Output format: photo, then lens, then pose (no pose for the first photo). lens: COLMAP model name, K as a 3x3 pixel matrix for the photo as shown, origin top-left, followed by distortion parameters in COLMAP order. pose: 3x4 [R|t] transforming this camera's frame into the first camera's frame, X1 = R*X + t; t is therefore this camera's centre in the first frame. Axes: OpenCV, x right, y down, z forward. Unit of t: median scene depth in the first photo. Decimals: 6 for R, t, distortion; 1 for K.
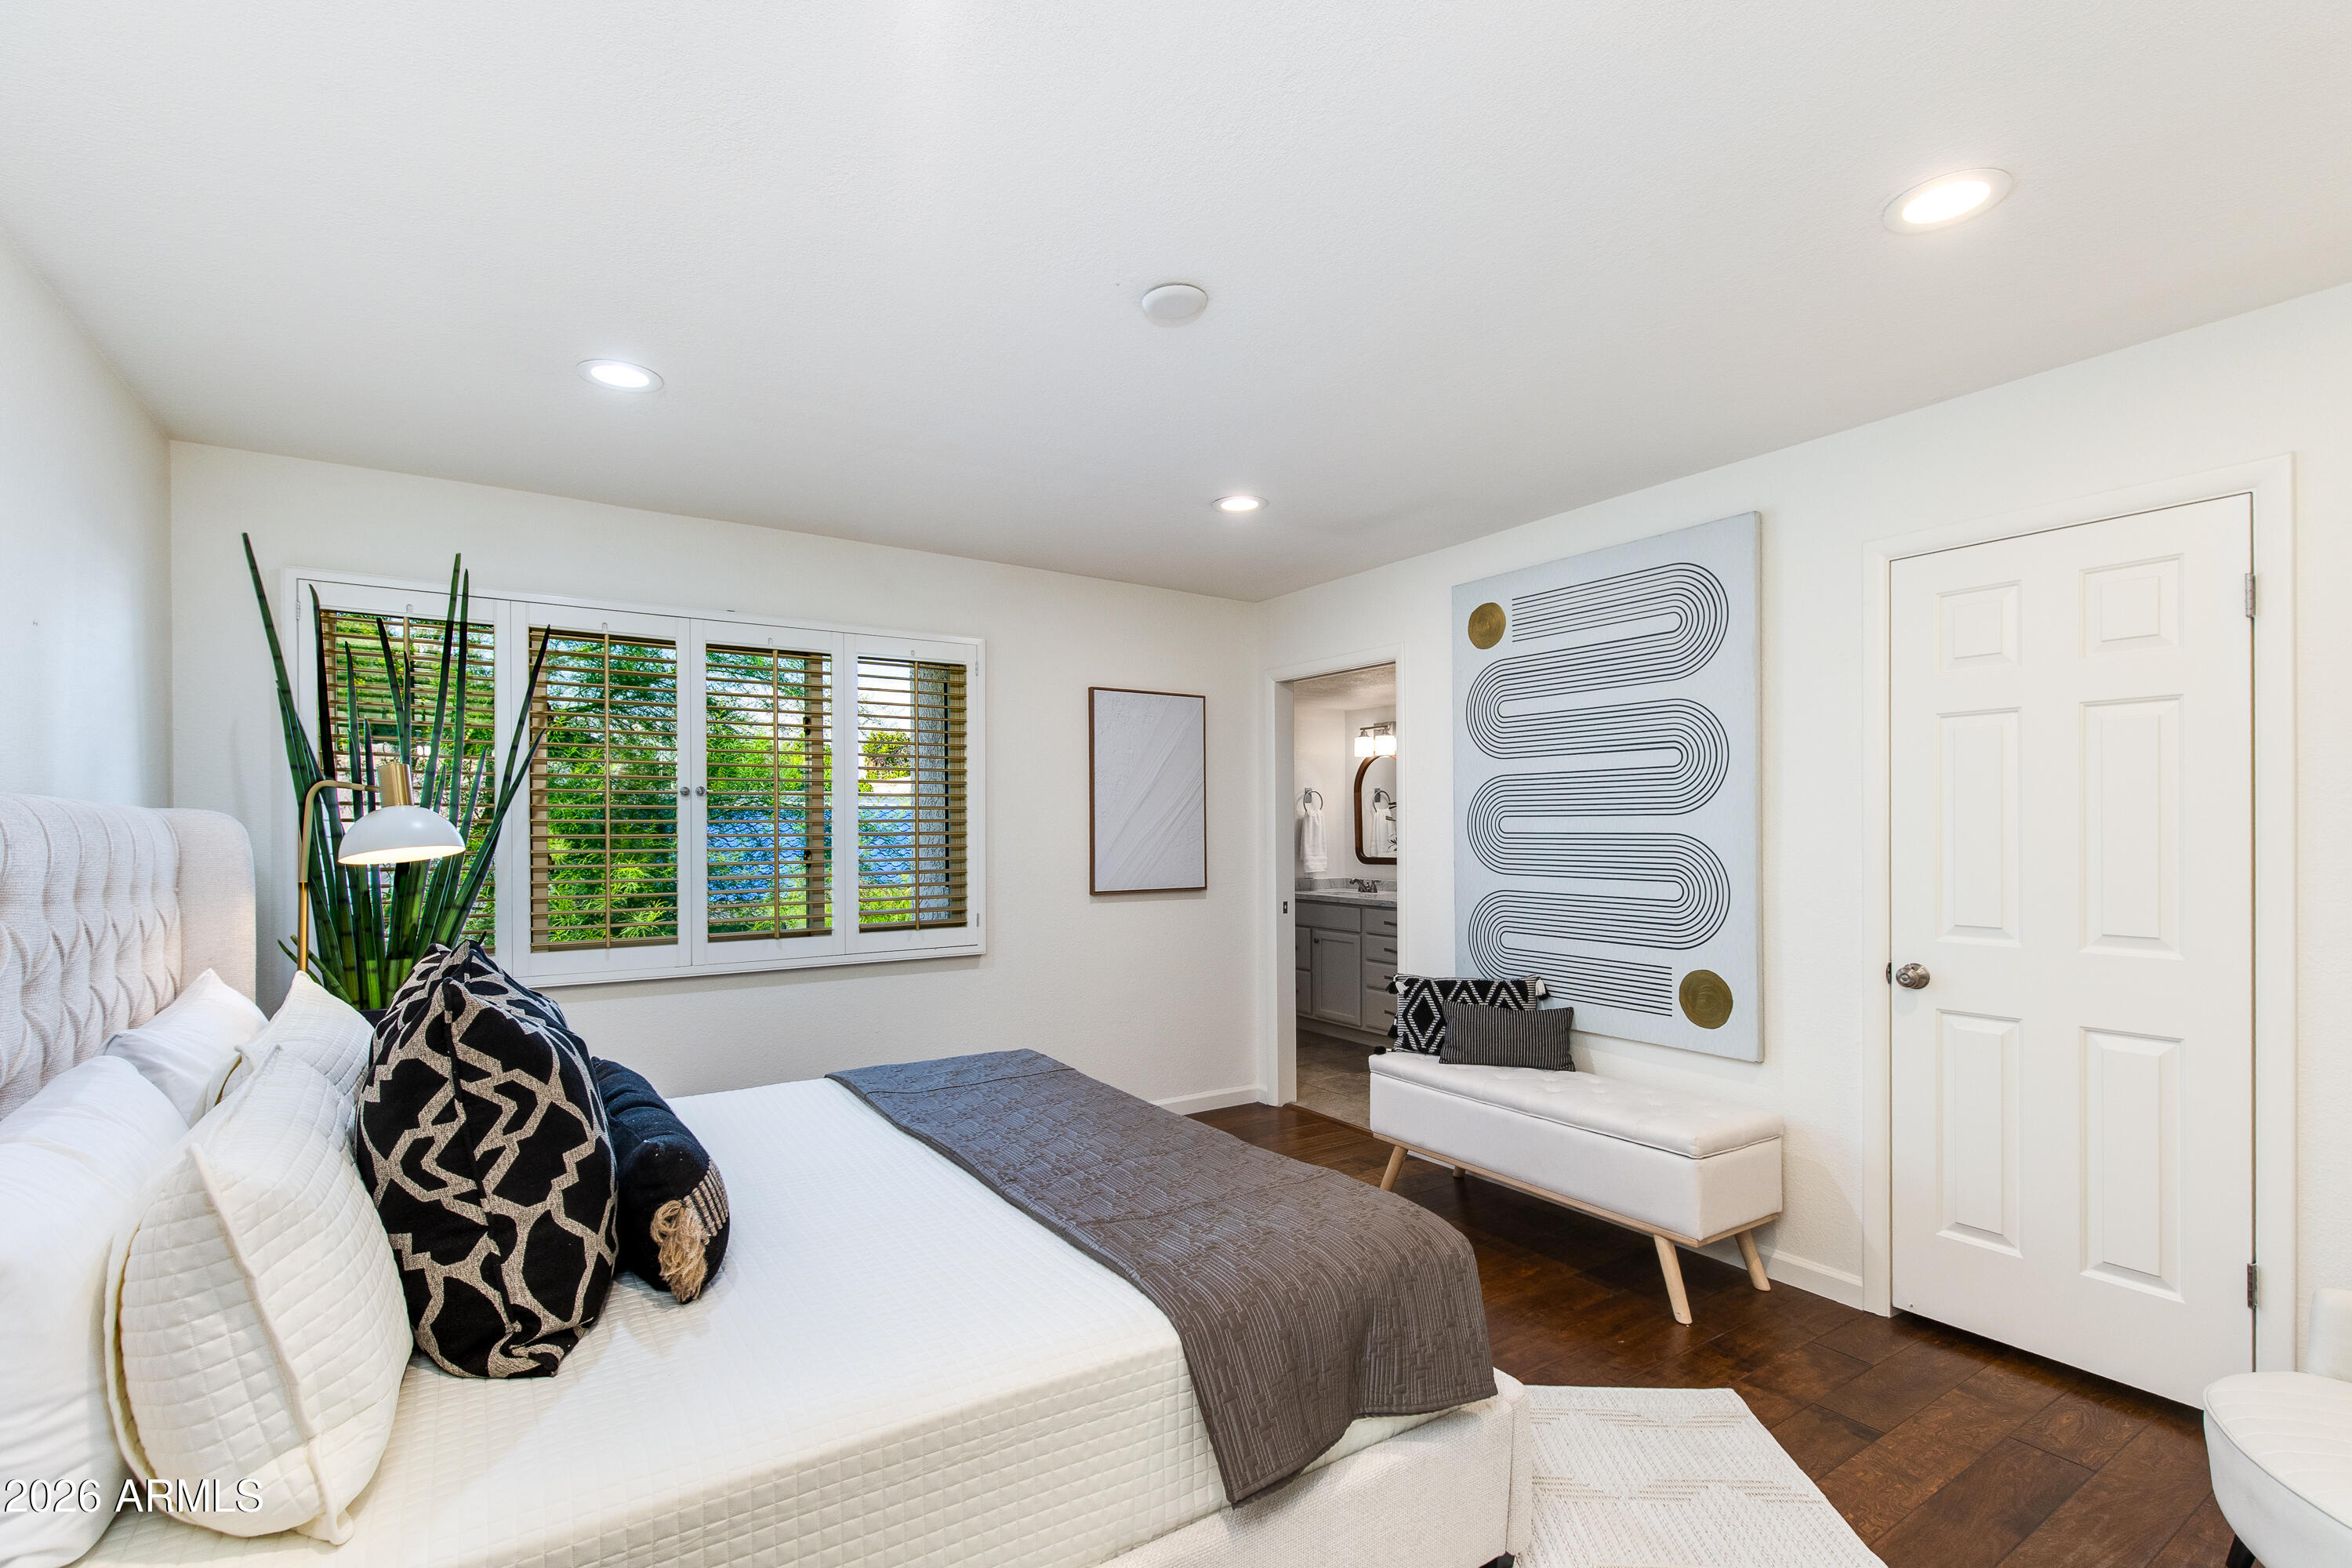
lens RADIAL K [[1084.4, 0, 1179.2], [0, 1084.4, 829.9], [0, 0, 1]] dist [0.001129, 0.000058]
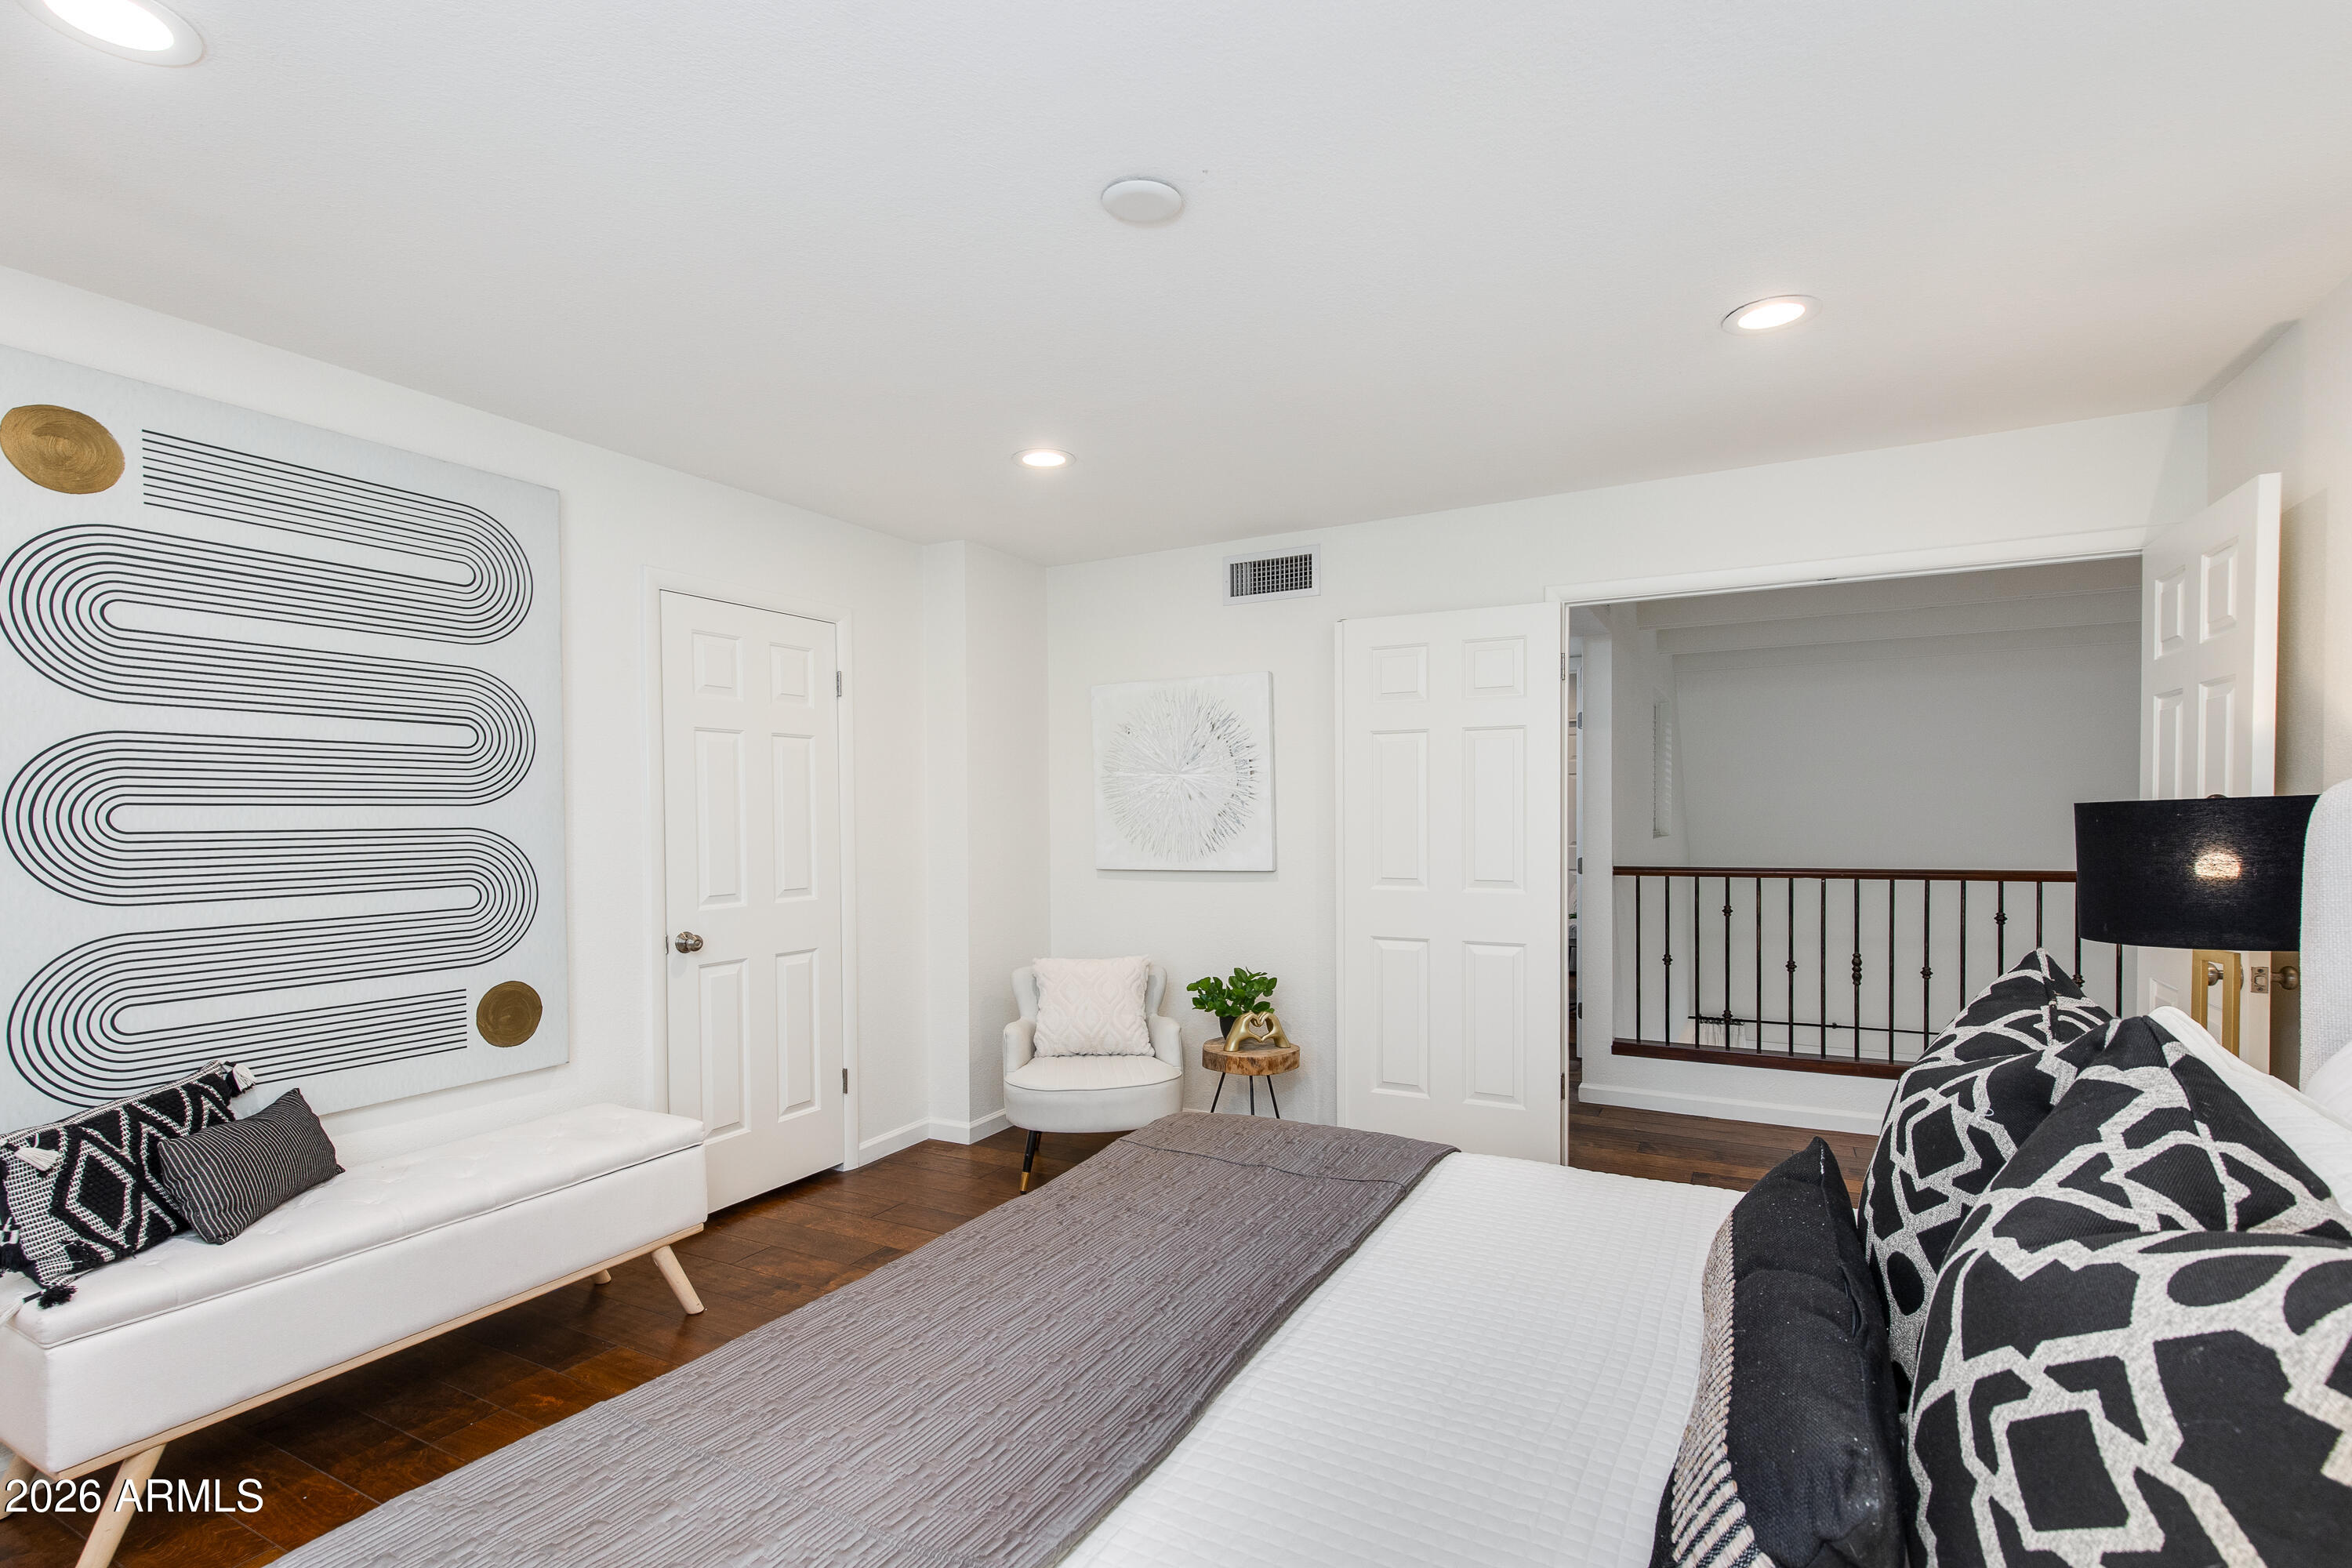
lens RADIAL K [[1086.6, 0, 1168.9], [0, 1086.6, 808.8], [0, 0, 1]] dist [0.004027, -0.000570]
pose [[-0.465216, 0.005075, 0.885183, -0.538072], [0.006620, 0.999976, -0.002253, -0.005805], [-0.885172, 0.004812, -0.465238, 0.914738]]
